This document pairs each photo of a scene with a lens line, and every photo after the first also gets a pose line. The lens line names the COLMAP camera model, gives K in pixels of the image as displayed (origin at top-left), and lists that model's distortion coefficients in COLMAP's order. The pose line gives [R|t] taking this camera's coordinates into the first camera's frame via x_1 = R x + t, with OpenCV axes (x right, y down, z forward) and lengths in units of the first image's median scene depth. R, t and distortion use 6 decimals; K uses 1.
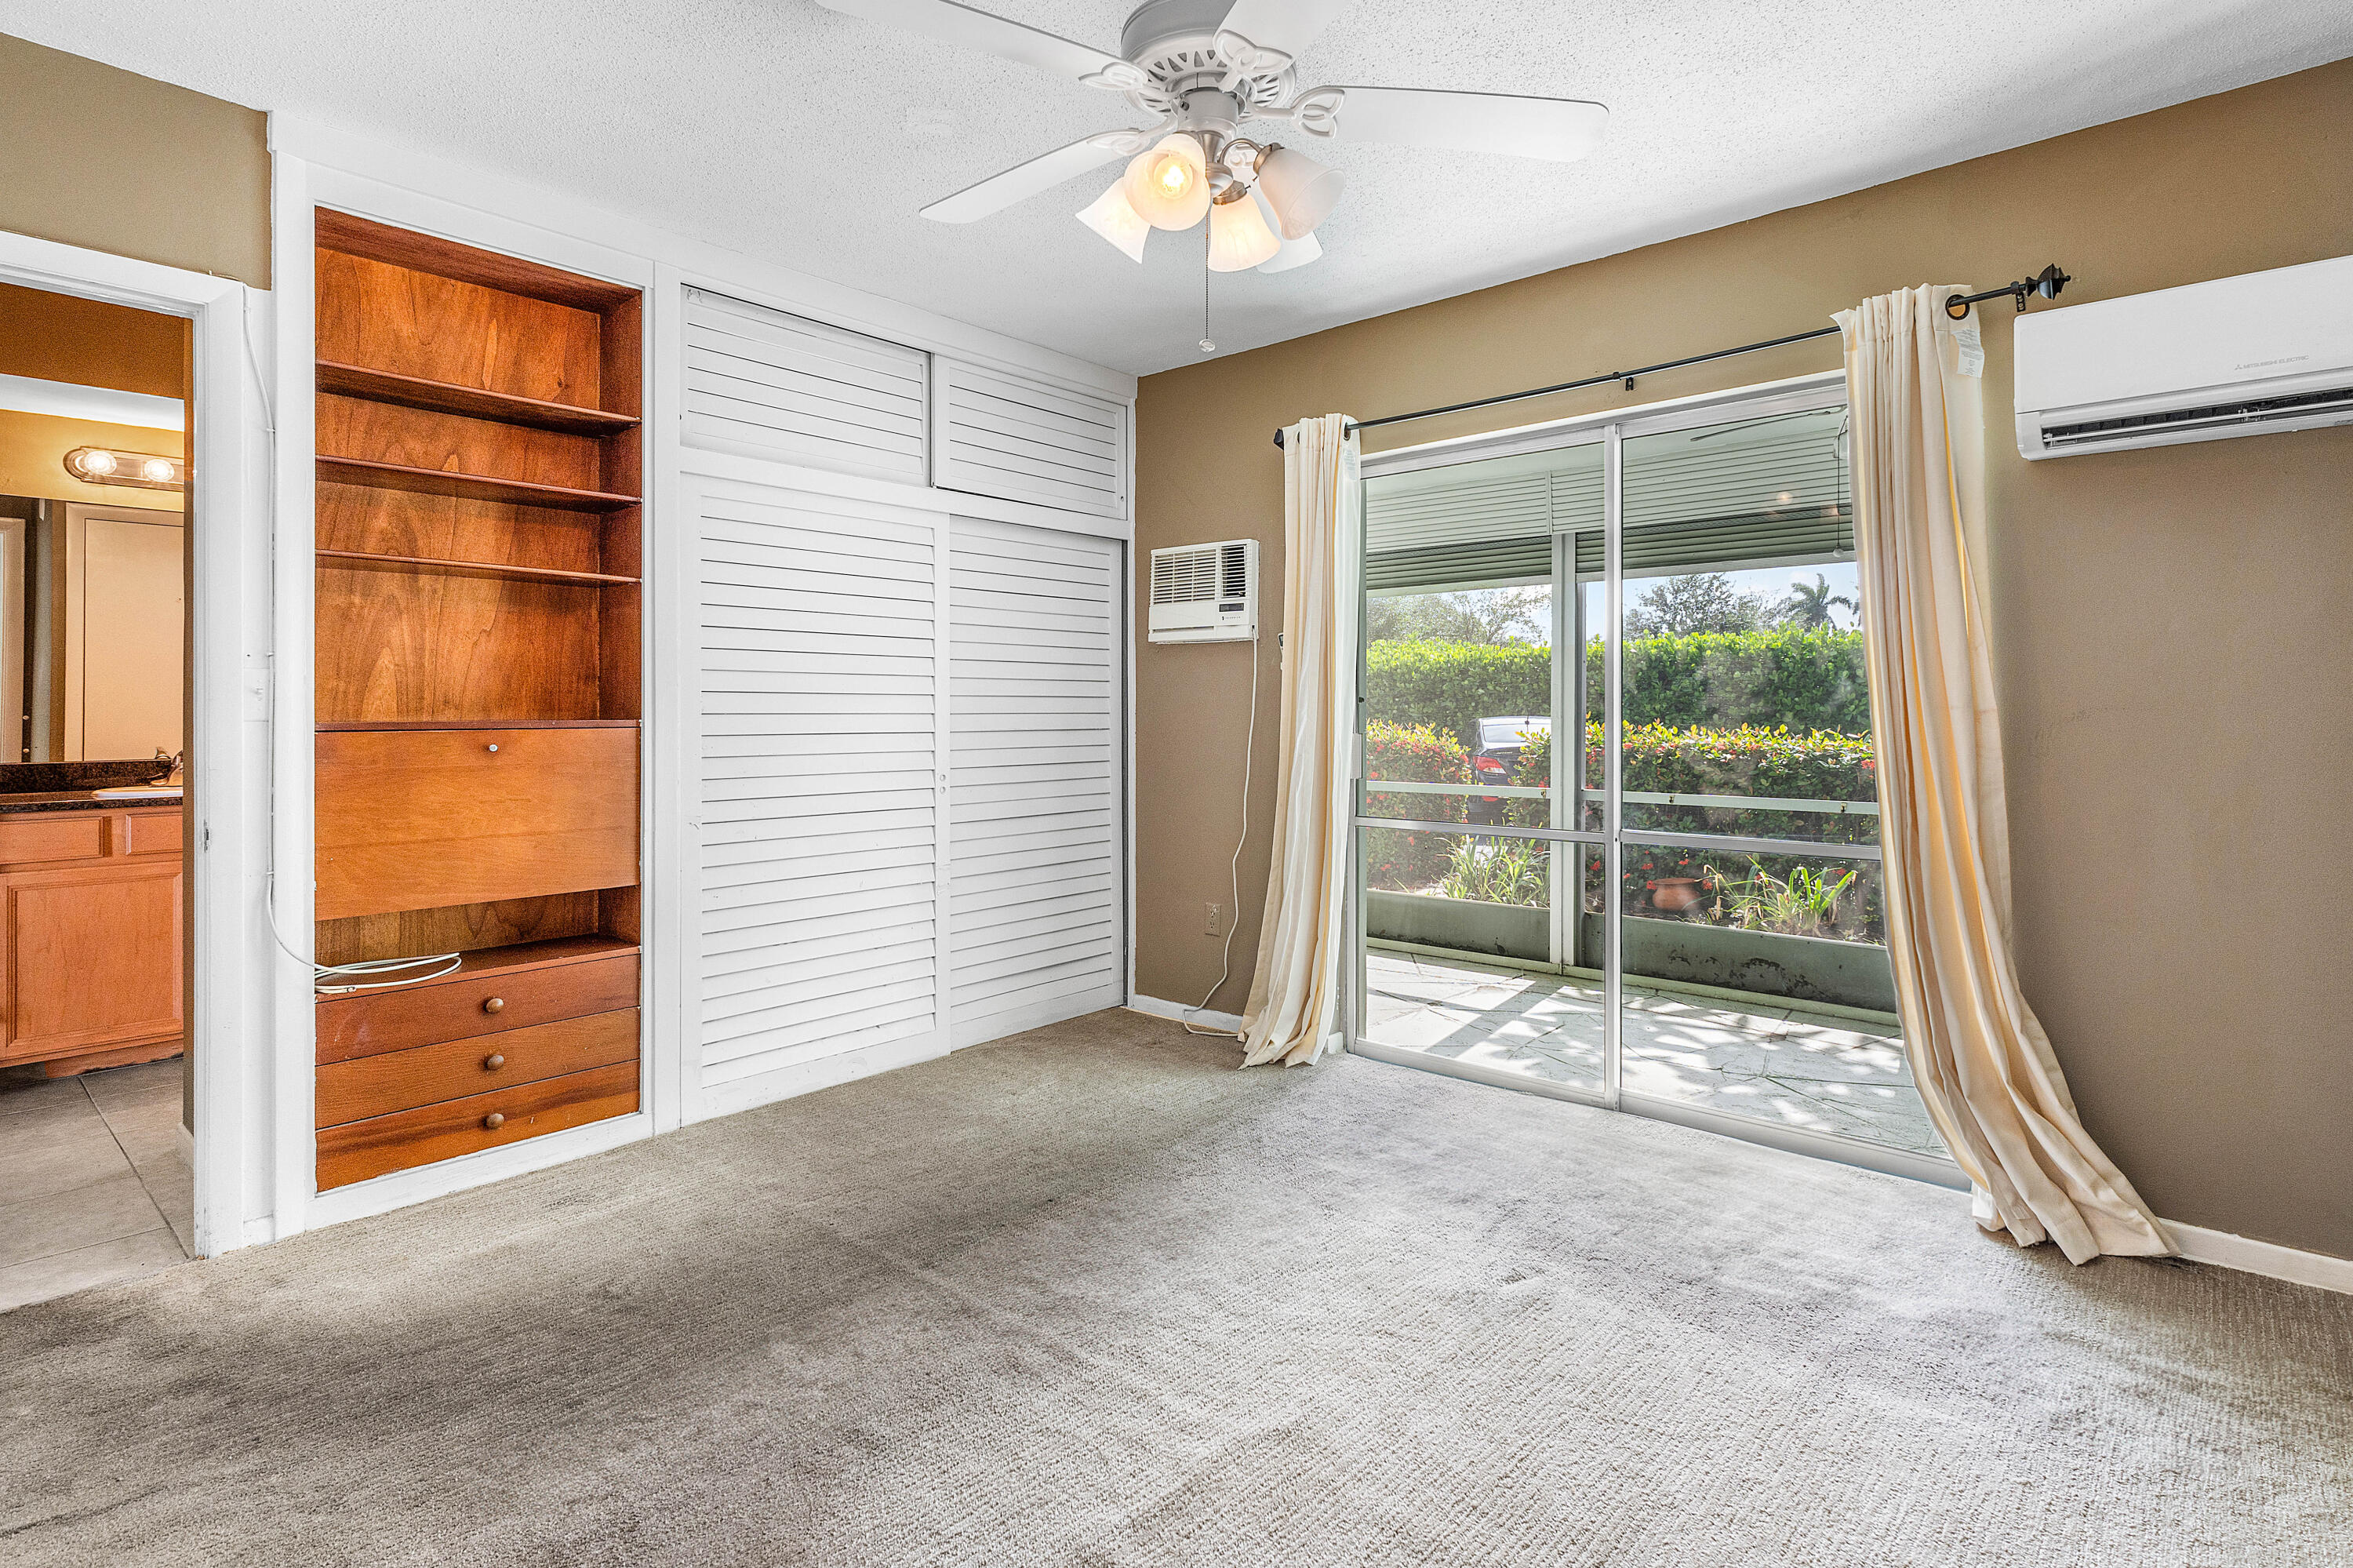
lens RADIAL K [[1163.7, 0, 1181.1], [0, 1163.7, 717.4], [0, 0, 1]] dist [0.000675, 0.000938]
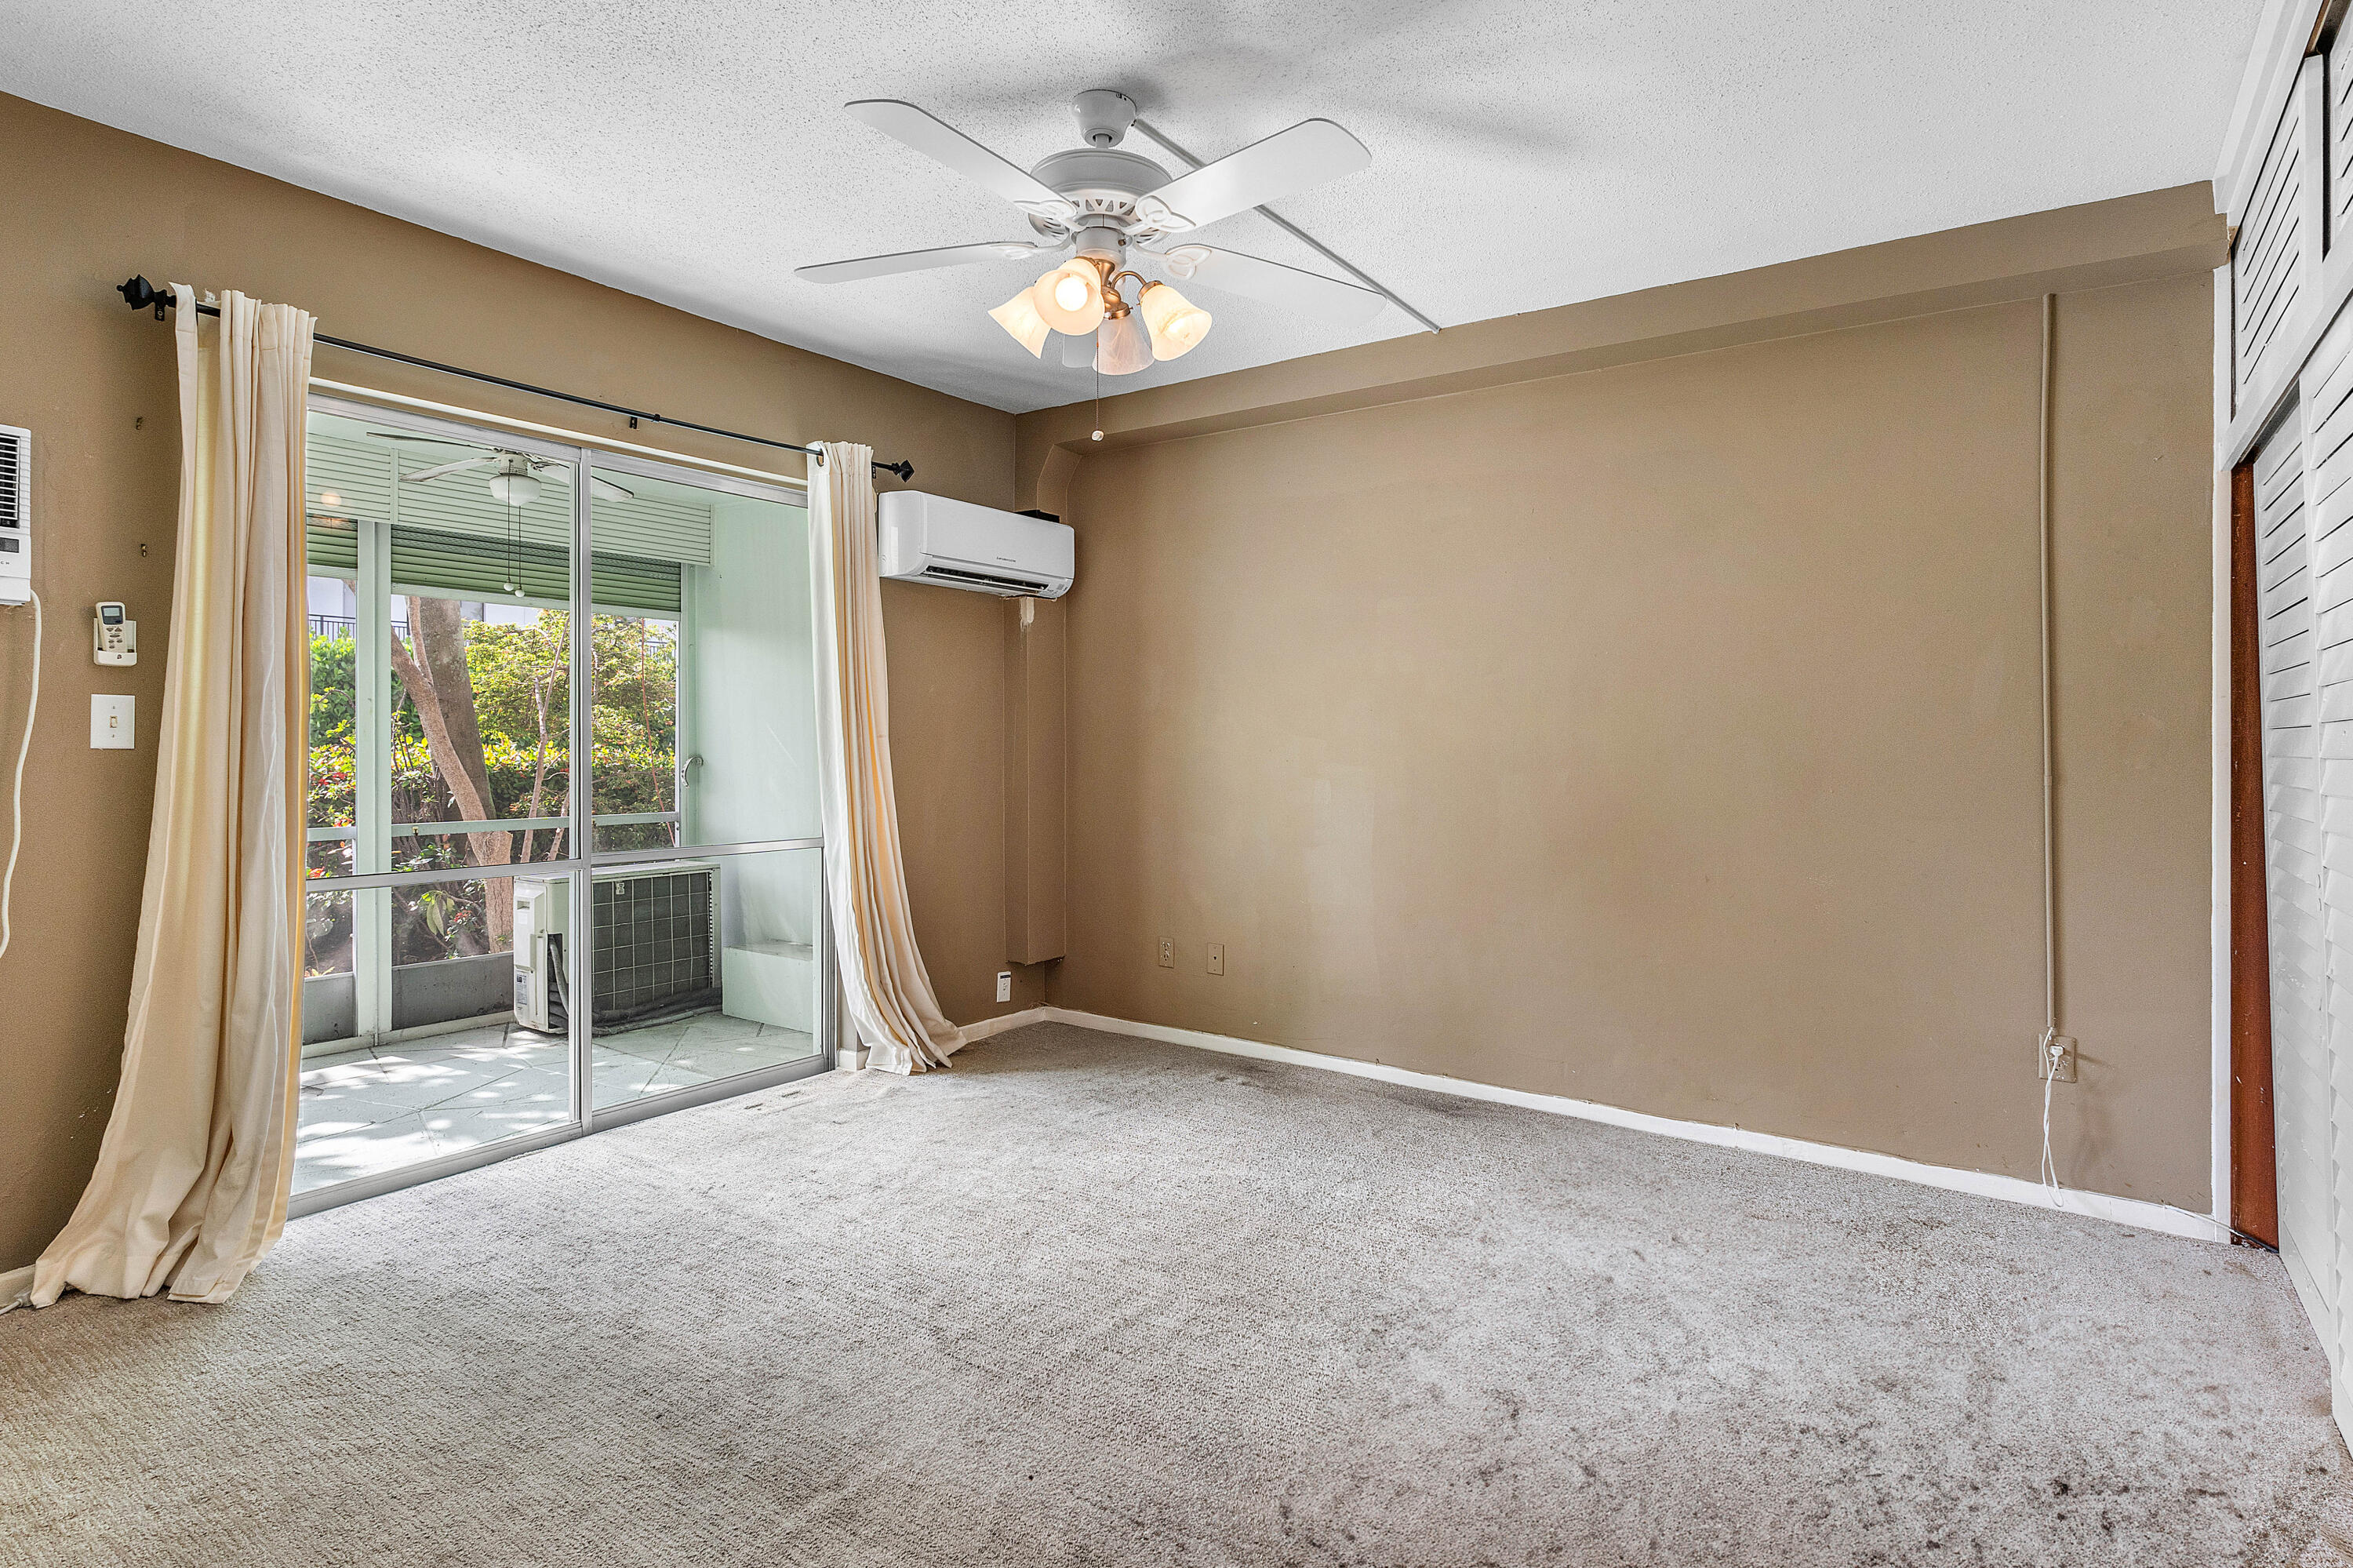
lens RADIAL K [[1141.2, 0, 1177.8], [0, 1141.2, 735.9], [0, 0, 1]] dist [0.000227, 0.000131]
pose [[-0.078499, 0.008339, 0.996879, -0.747100], [0.002806, 0.999963, -0.008144, 0.005072], [-0.996910, 0.002158, -0.078520, 0.658957]]
